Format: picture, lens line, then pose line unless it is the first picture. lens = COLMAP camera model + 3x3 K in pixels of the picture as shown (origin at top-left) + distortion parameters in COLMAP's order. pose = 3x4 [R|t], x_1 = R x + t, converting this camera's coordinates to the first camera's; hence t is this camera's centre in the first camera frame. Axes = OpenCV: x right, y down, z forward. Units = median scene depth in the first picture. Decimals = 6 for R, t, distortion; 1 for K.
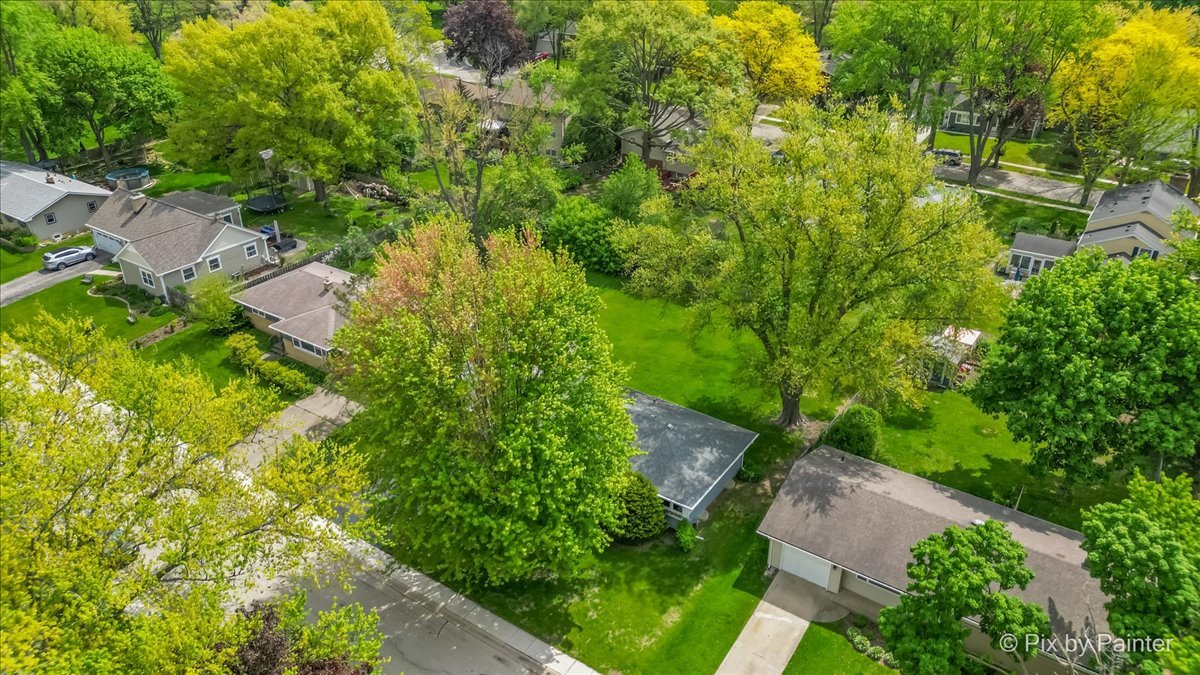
lens RADIAL K [[834.0, 0, 598.5], [0, 834.0, 344.9], [0, 0, 1]] dist [0.096030, -0.107998]
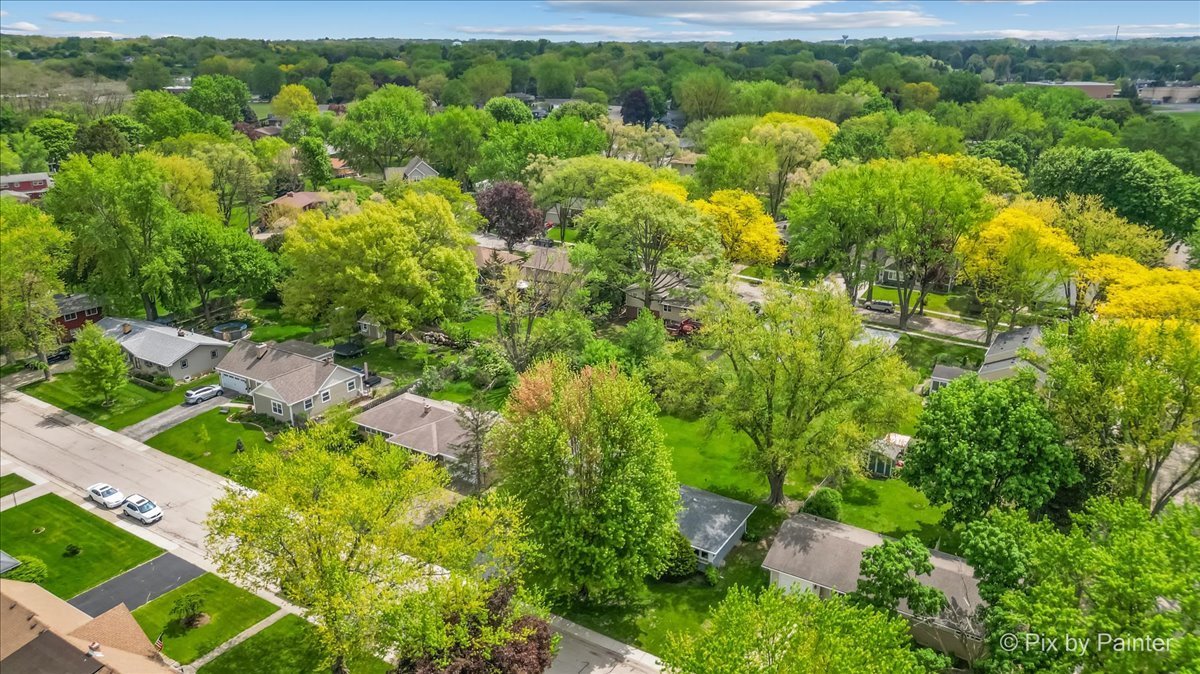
lens RADIAL K [[834.0, 0, 598.5], [0, 834.0, 344.4], [0, 0, 1]] dist [0.096030, -0.107998]
pose [[0.999061, -0.011579, 0.041757, -0.088017], [0.018294, 0.986257, -0.164203, 0.043994], [-0.039281, 0.164813, 0.985542, -0.289564]]
